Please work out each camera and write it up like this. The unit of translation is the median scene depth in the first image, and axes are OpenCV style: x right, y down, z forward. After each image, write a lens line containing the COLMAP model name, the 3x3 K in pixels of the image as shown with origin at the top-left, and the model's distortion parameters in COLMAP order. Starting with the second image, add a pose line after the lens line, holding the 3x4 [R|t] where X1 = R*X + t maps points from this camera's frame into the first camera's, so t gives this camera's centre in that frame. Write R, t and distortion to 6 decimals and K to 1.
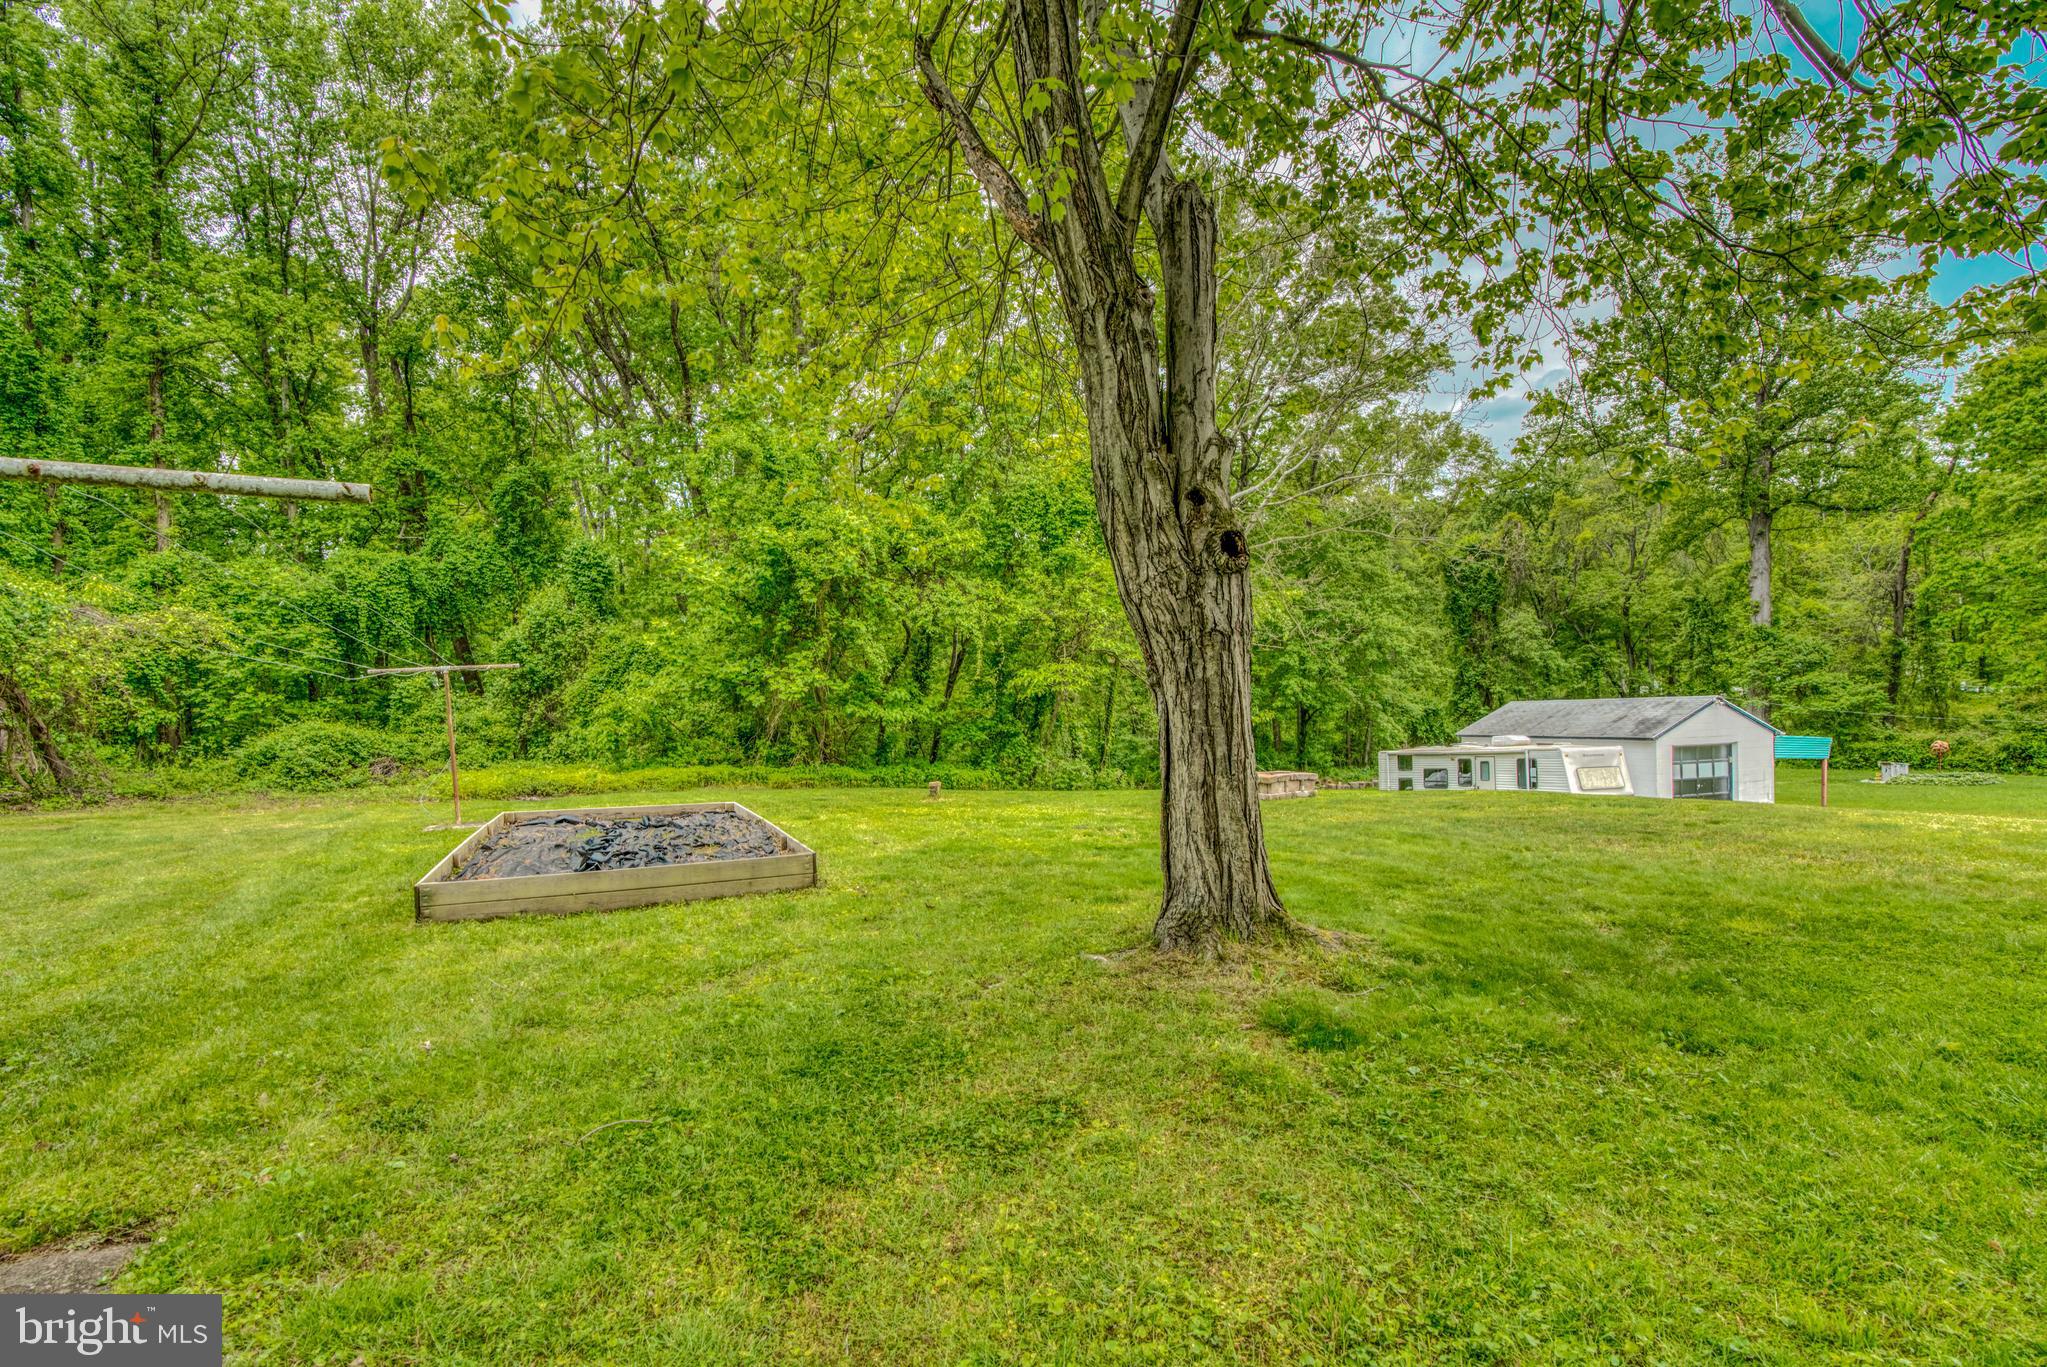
lens RADIAL K [[987.7, 0, 1024.3], [0, 987.7, 707.5], [0, 0, 1]] dist [-0.046178, 0.028277]
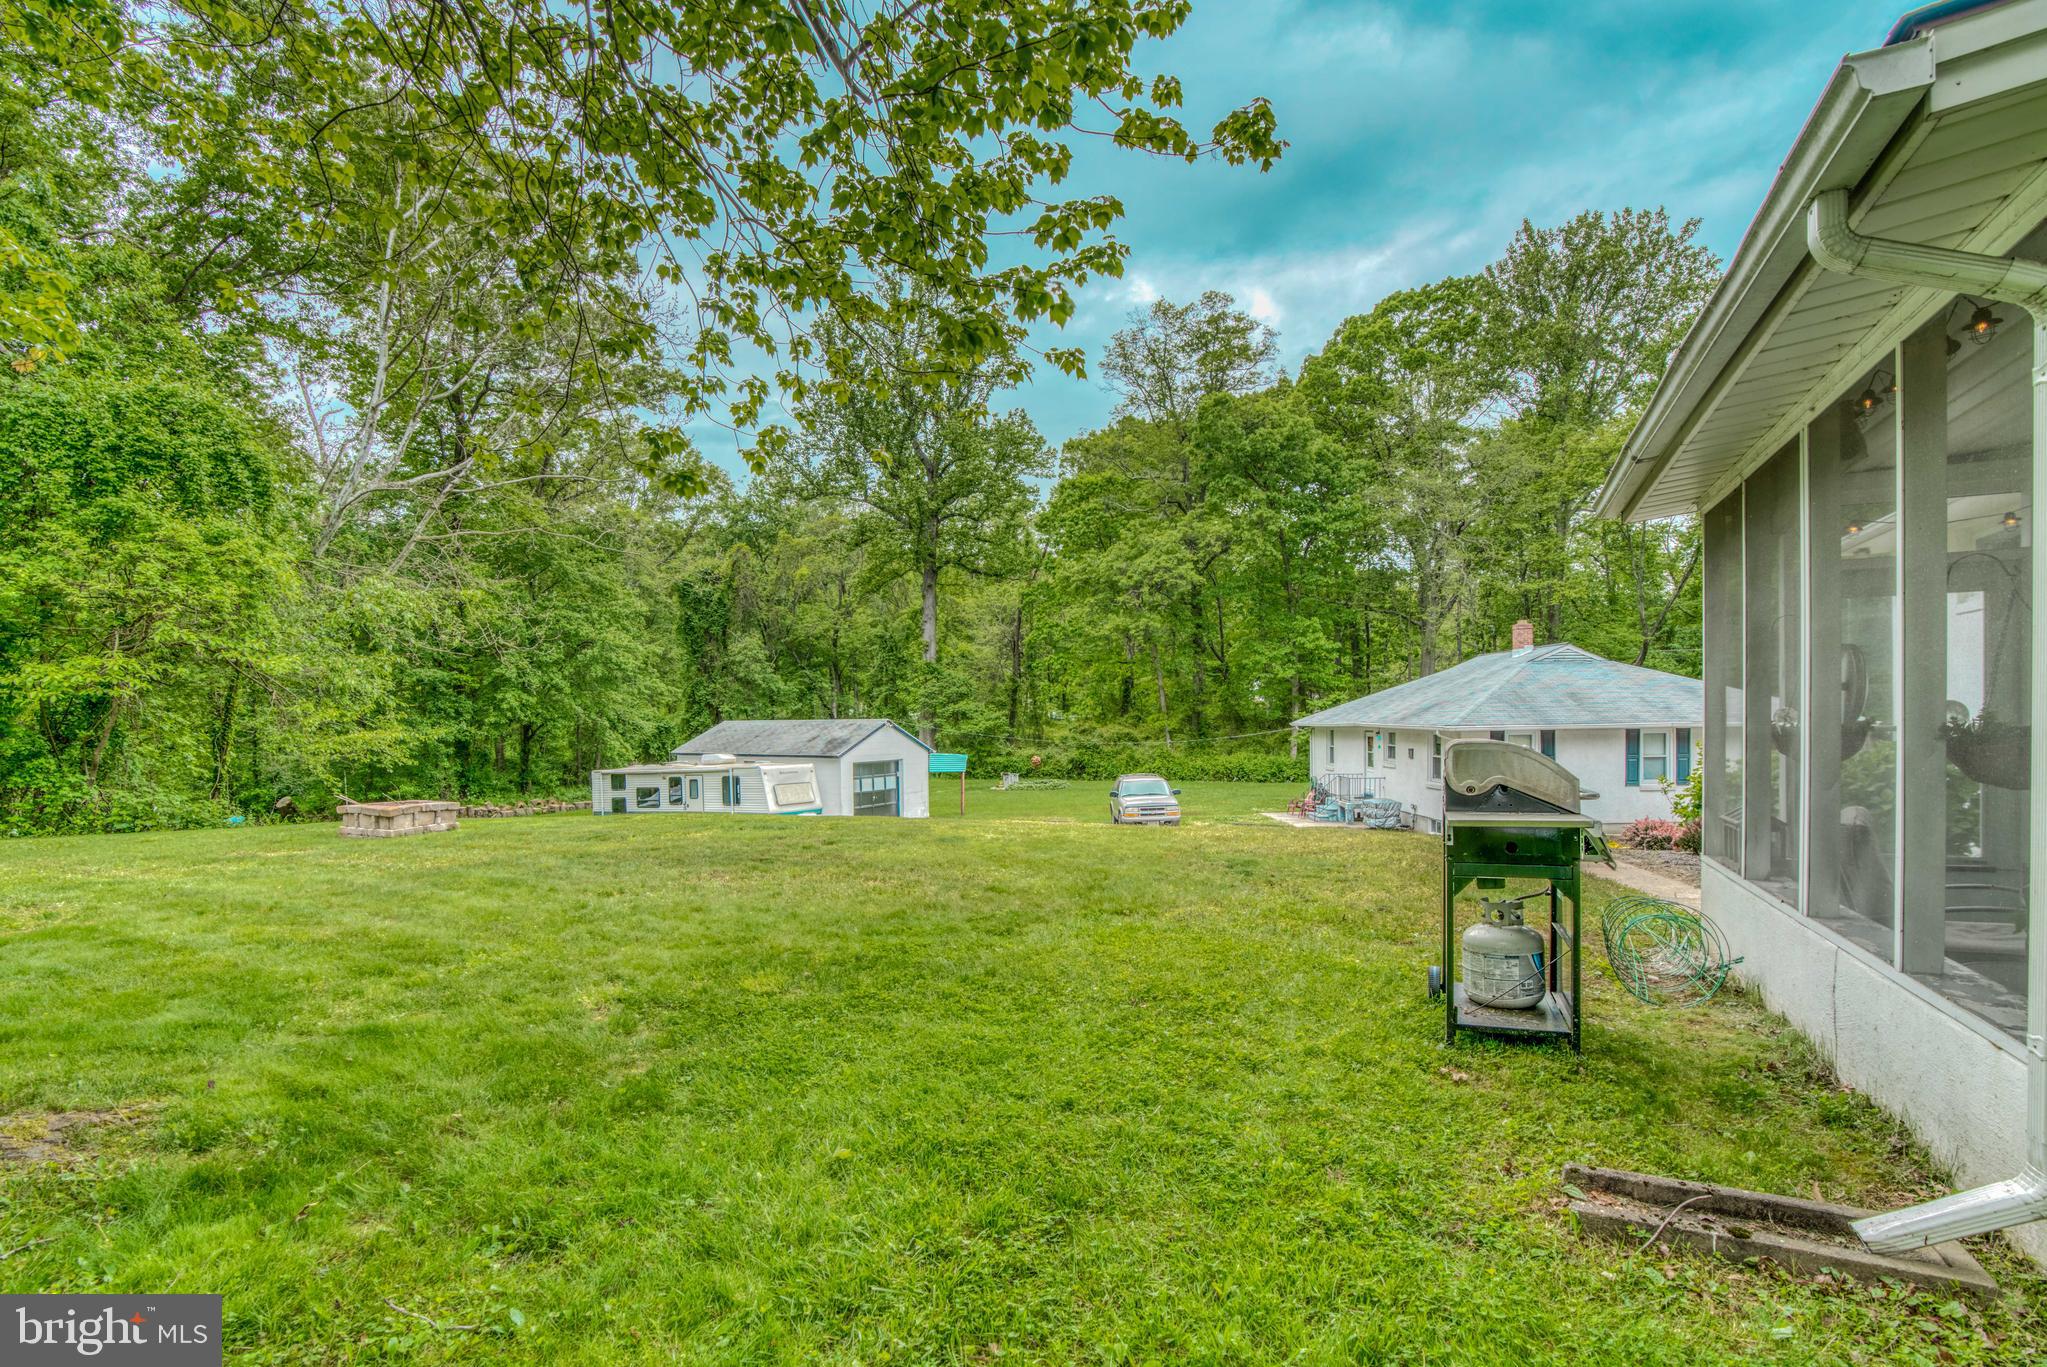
lens RADIAL K [[930.4, 0, 1014.2], [0, 930.4, 678.3], [0, 0, 1]] dist [-0.021222, 0.022106]
pose [[0.760504, 0.045977, 0.647704, 0.089425], [-0.014441, 0.998441, -0.053918, -0.002414], [-0.649173, 0.031651, 0.759982, 0.049447]]
